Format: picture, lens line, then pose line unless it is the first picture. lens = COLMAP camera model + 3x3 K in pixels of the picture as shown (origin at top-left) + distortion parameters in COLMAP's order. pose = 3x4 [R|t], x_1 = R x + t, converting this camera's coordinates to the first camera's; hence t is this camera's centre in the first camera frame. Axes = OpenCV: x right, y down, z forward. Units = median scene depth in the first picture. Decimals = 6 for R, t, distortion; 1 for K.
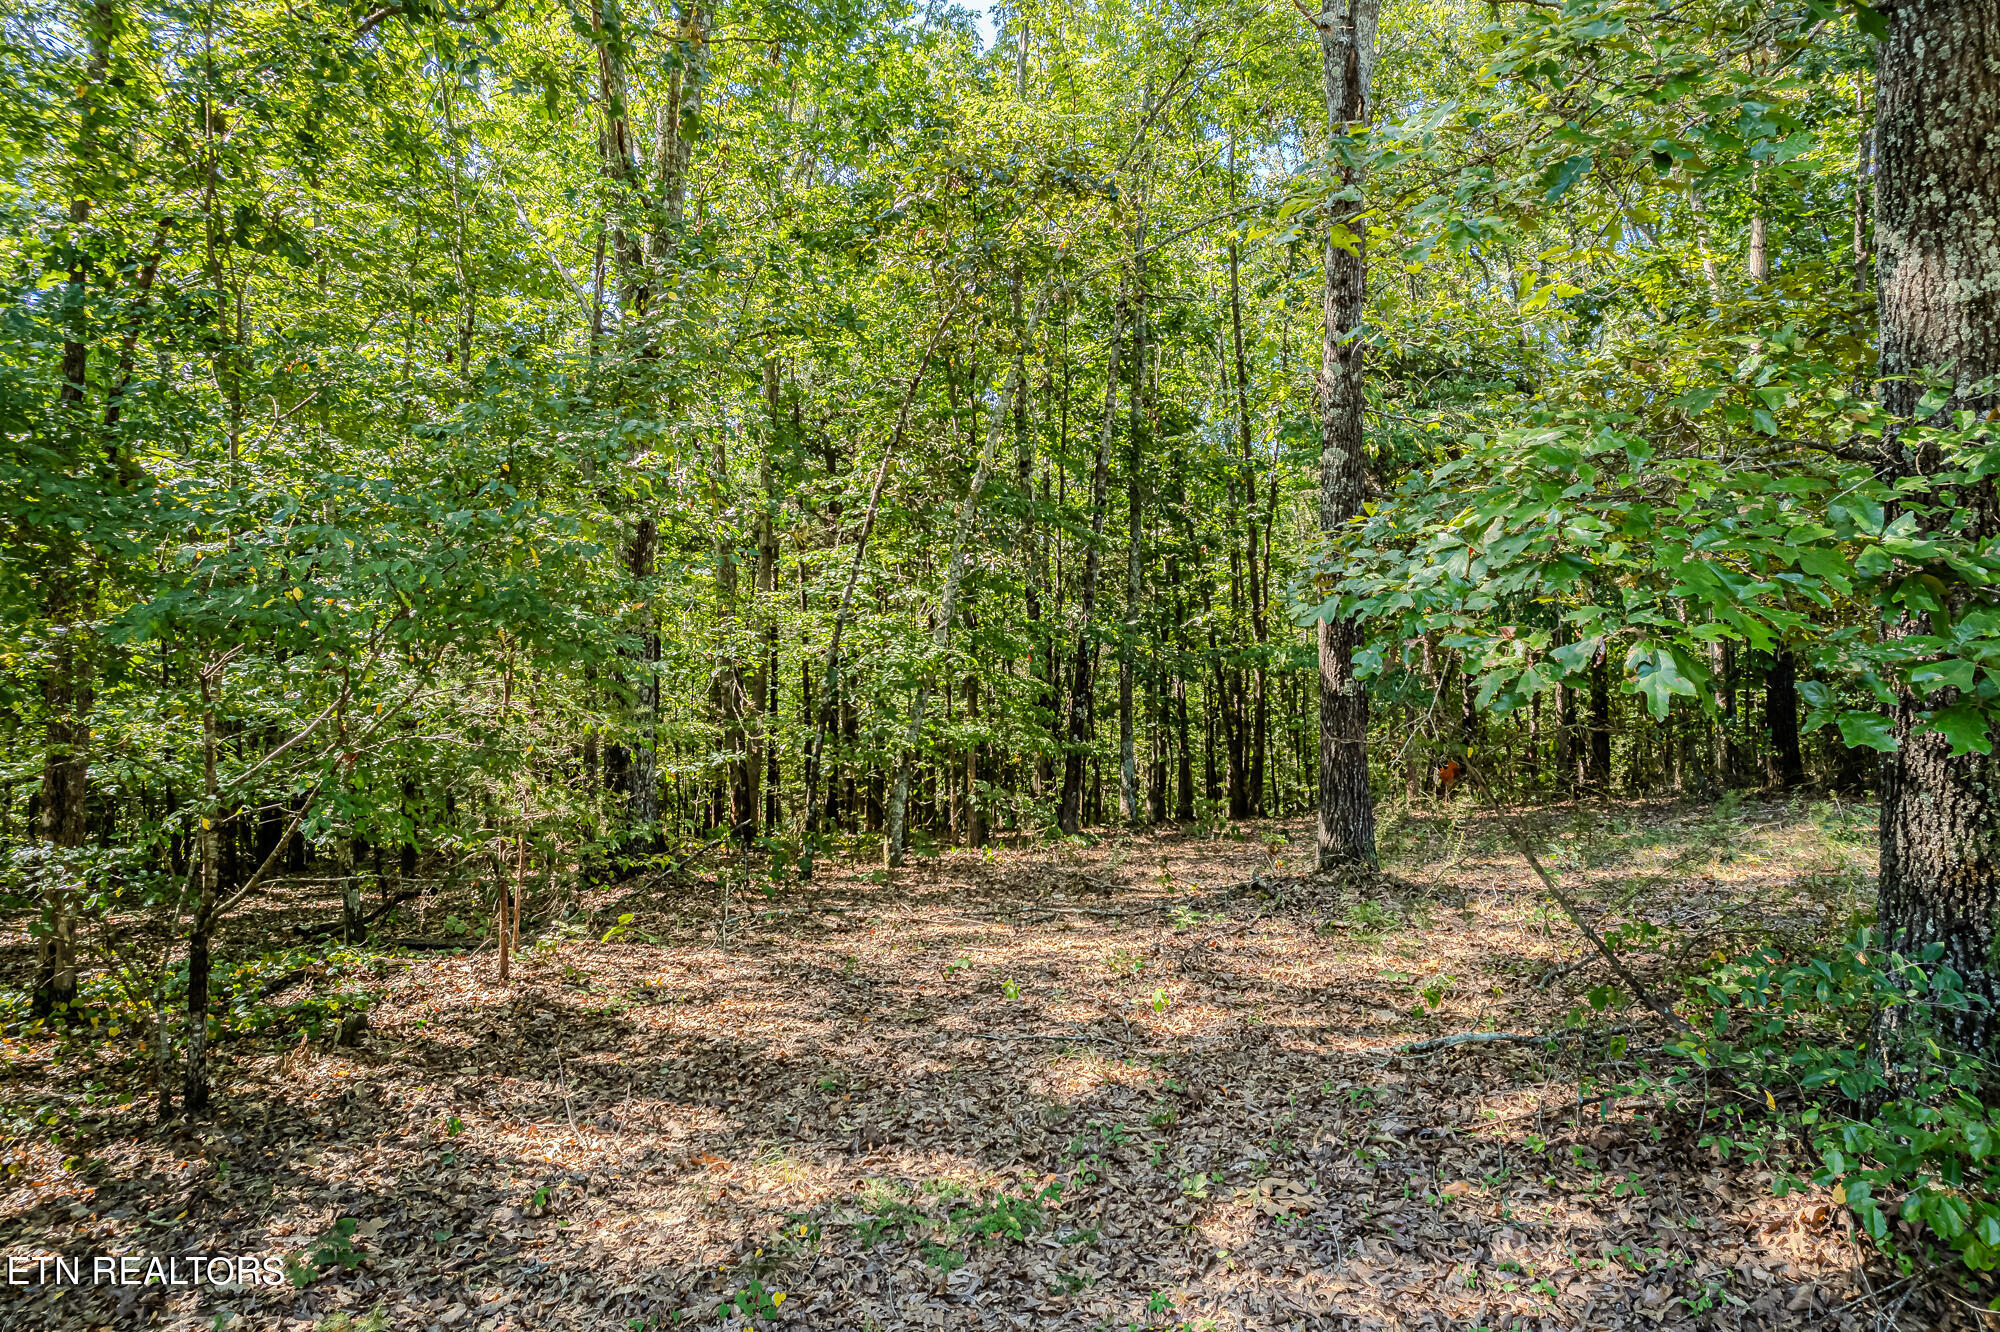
lens RADIAL K [[1286.6, 0, 1001.4], [0, 1286.6, 667.9], [0, 0, 1]] dist [-0.062511, 0.048578]
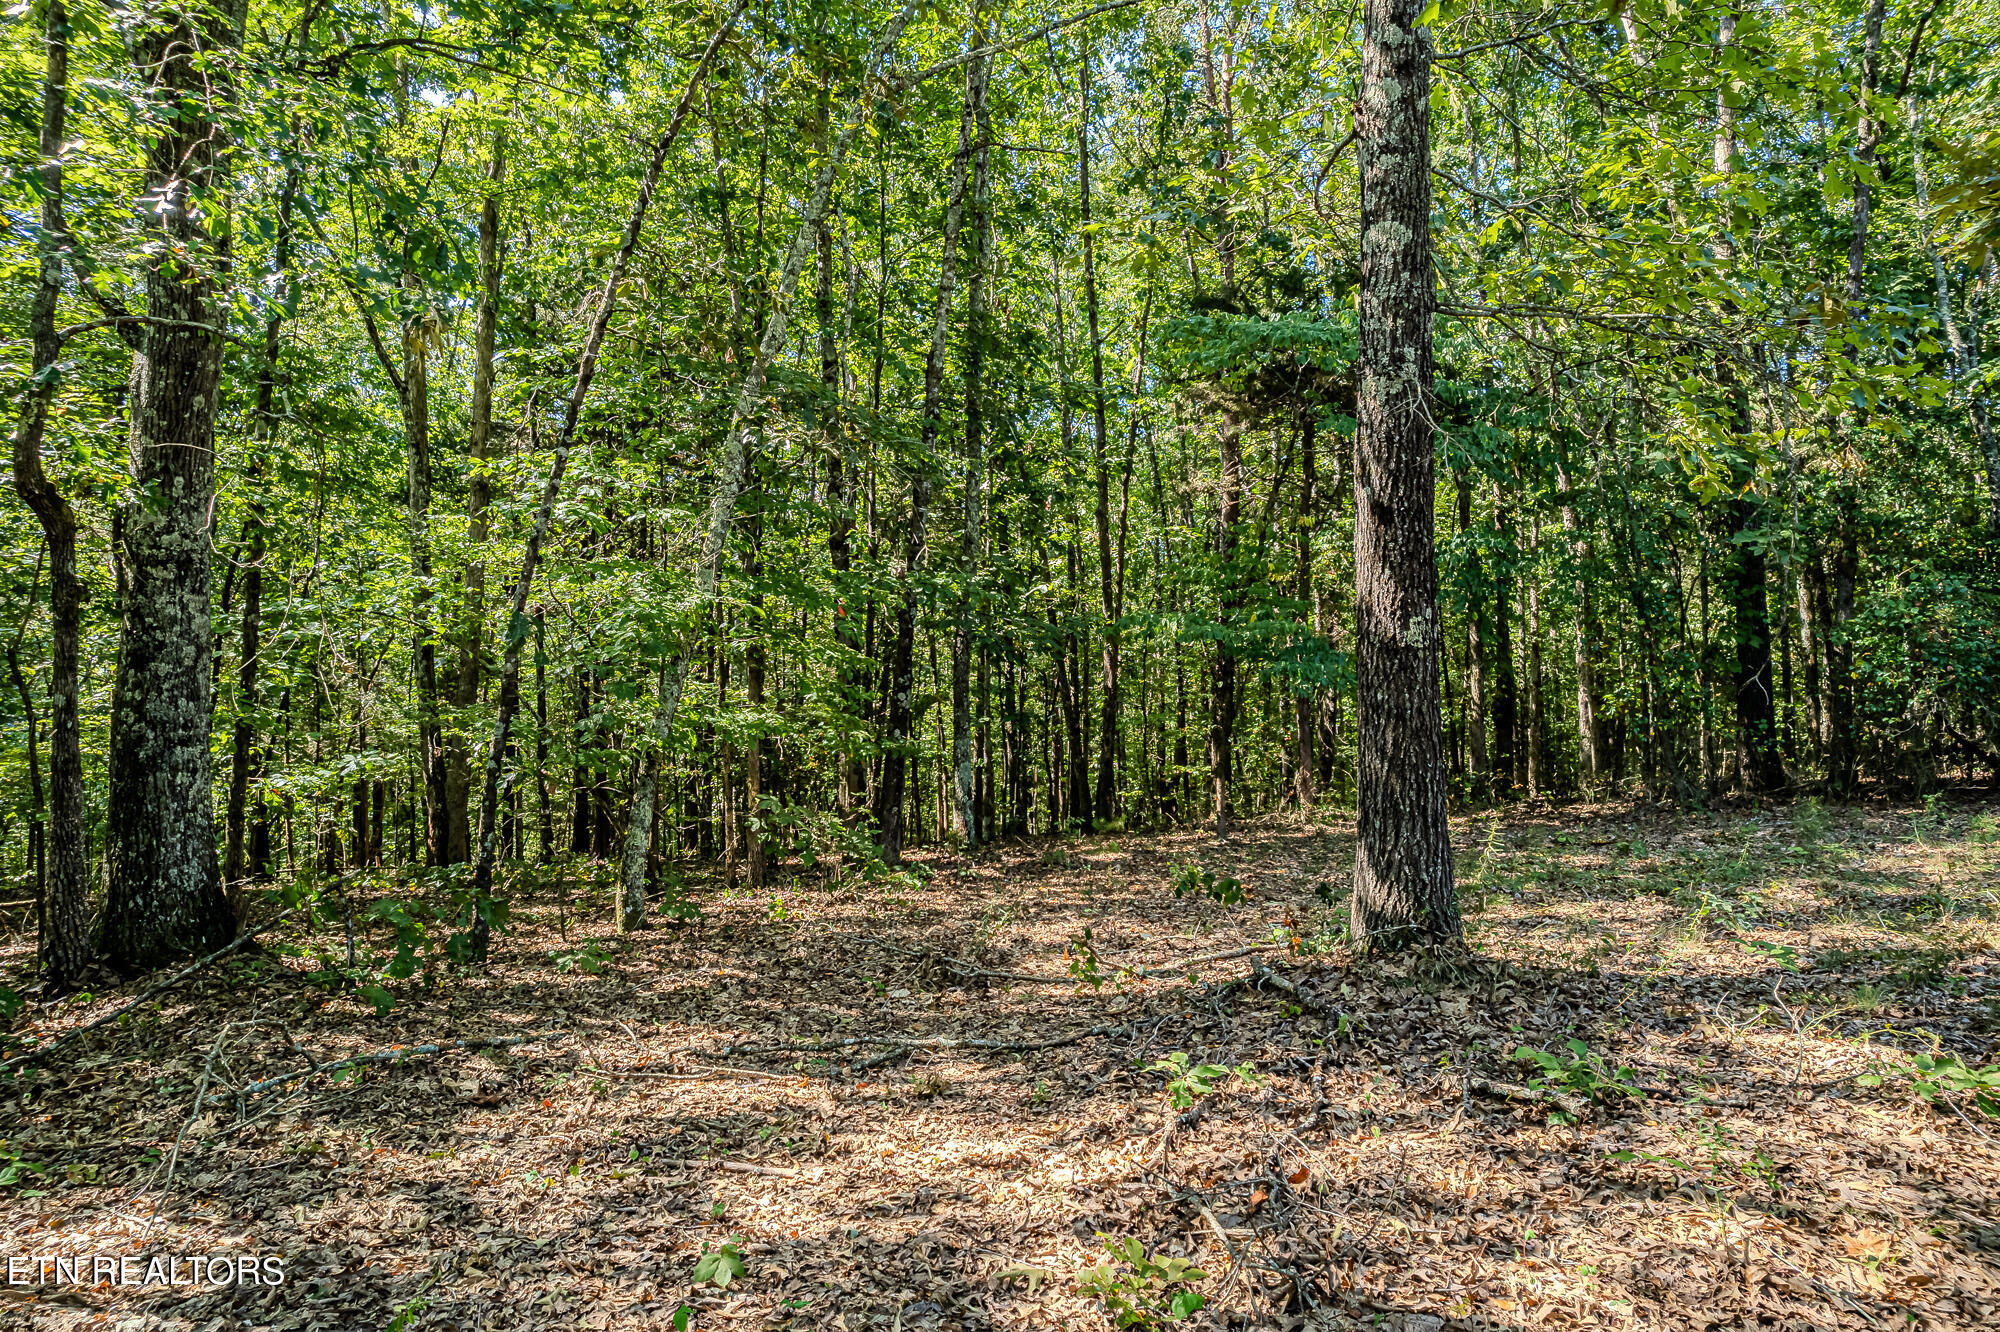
lens RADIAL K [[1286.6, 0, 995.0], [0, 1286.6, 665.2], [0, 0, 1]] dist [-0.062511, 0.048578]
pose [[0.987430, 0.005361, 0.157964, -0.004466], [-0.004373, 0.999969, -0.006602, 0.023673], [-0.157995, 0.005828, 0.987423, 0.316164]]
